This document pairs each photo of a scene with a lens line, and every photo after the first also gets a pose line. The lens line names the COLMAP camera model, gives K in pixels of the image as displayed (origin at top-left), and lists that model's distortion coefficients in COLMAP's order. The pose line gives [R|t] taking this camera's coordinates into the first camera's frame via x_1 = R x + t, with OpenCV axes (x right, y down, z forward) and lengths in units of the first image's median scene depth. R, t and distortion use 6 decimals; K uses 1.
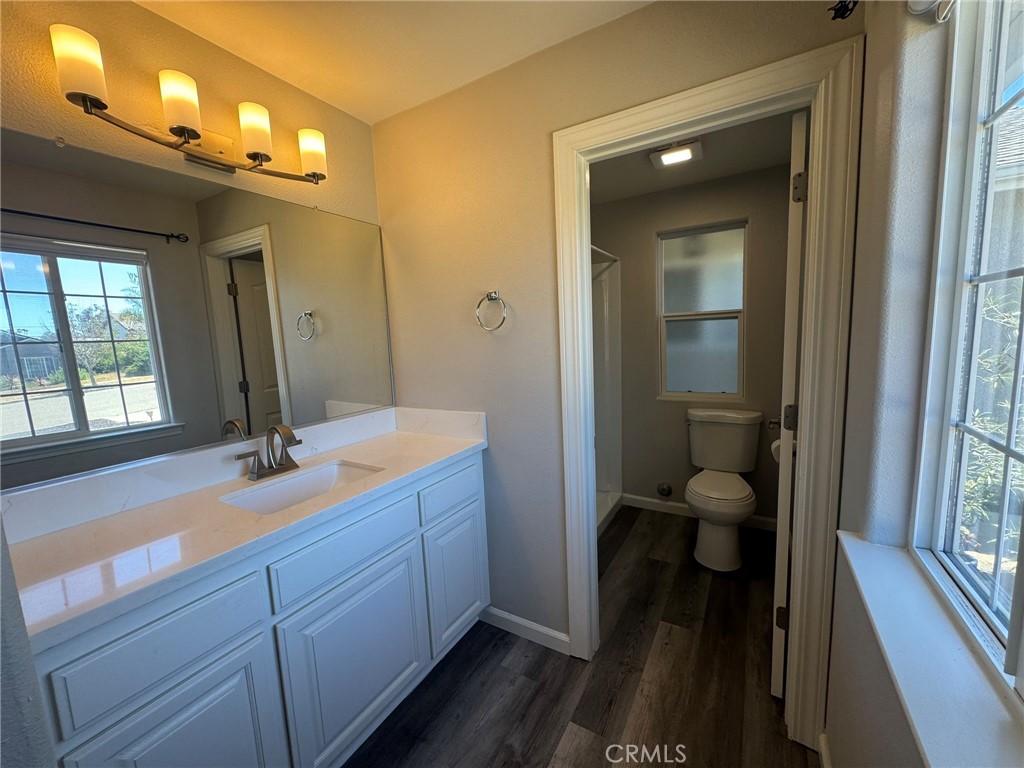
lens RADIAL K [[405.8, 0, 512.0], [0, 405.8, 384.0], [0, 0, 1]] dist [-0.003585, 0.000134]
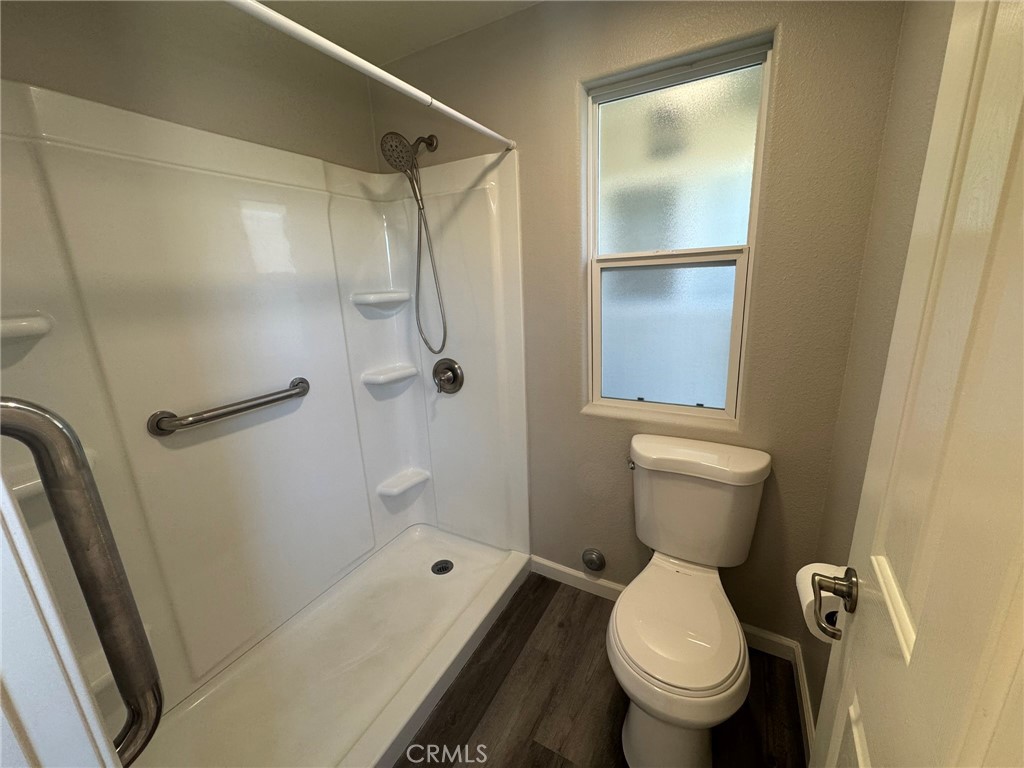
lens RADIAL K [[405.8, 0, 512.0], [0, 405.8, 384.0], [0, 0, 1]] dist [-0.003585, 0.000134]
pose [[0.999579, -0.006602, 0.028242, 0.245567], [0.002908, 0.991657, 0.128874, -0.074396], [-0.028857, -0.128738, 0.991259, 0.455187]]
